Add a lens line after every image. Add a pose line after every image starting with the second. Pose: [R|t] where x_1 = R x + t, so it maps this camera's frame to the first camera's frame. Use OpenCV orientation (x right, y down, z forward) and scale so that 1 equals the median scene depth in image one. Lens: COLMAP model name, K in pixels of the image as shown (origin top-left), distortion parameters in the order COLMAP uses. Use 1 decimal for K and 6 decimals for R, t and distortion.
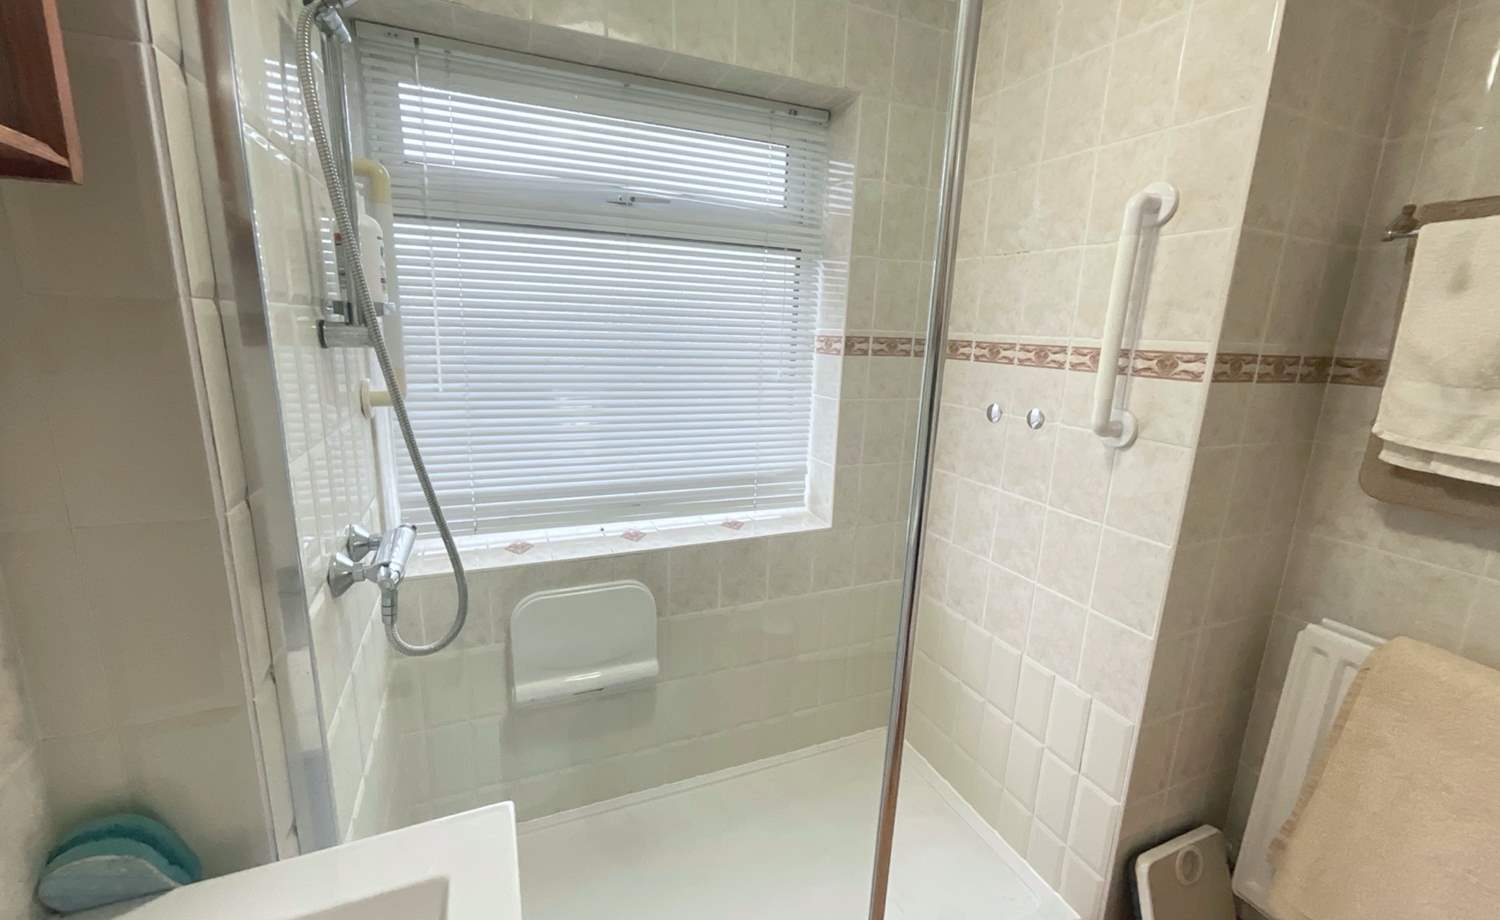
lens RADIAL K [[608.6, 0, 751.0], [0, 608.6, 458.5], [0, 0, 1]] dist [-0.000099, 0.000944]
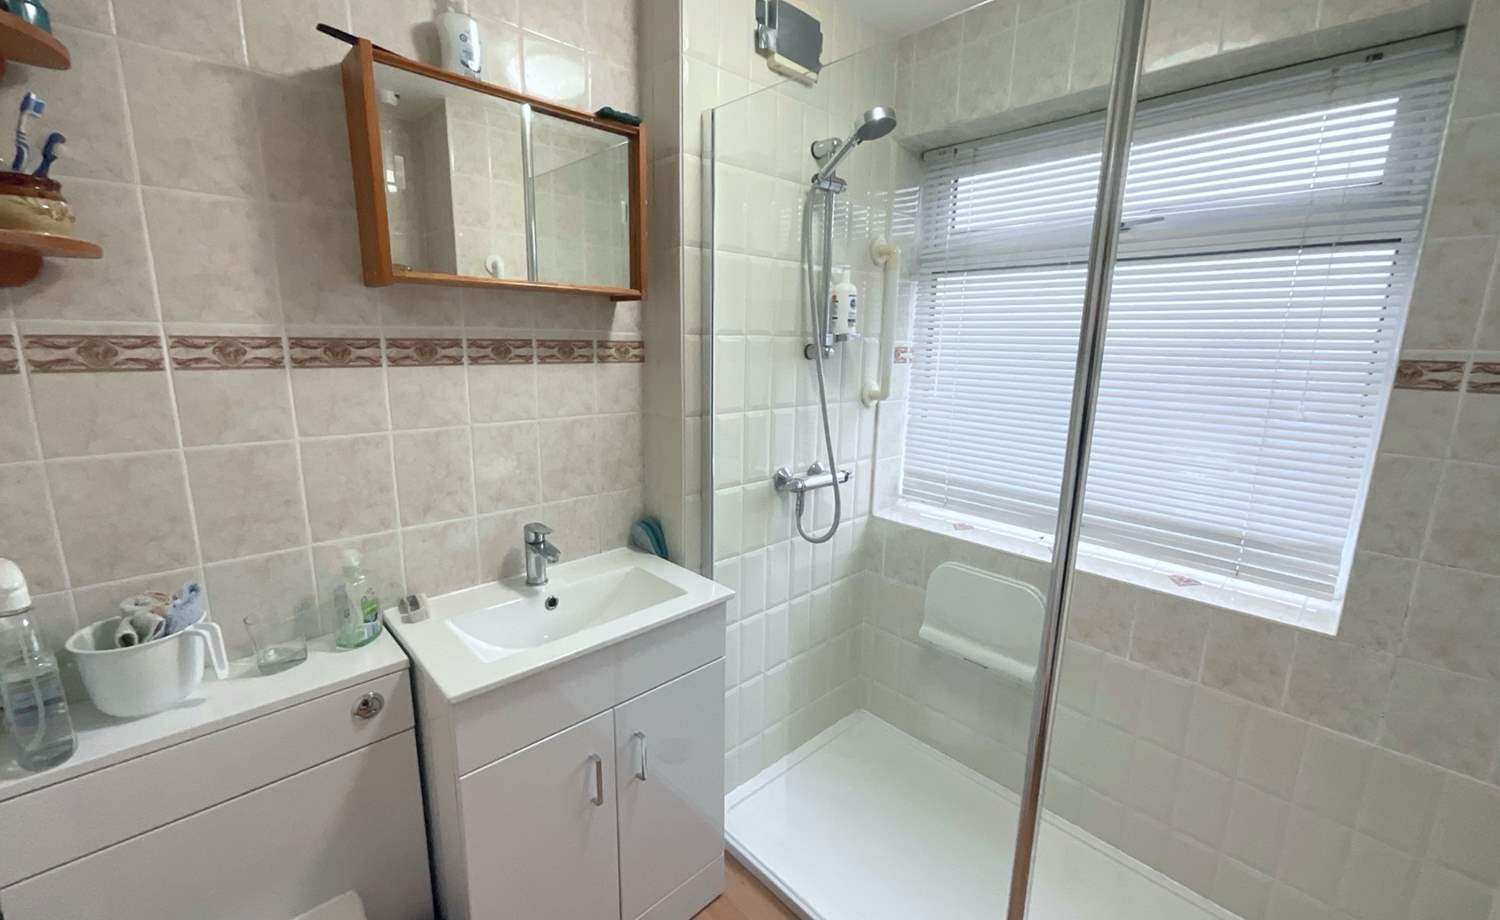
lens RADIAL K [[608.6, 0, 759.0], [0, 608.6, 461.7], [0, 0, 1]] dist [-0.000099, 0.000944]
pose [[0.356307, 0.157898, -0.920931, 0.534883], [-0.205160, 0.974786, 0.087756, -0.006023], [0.911567, 0.157671, 0.379717, 0.117219]]
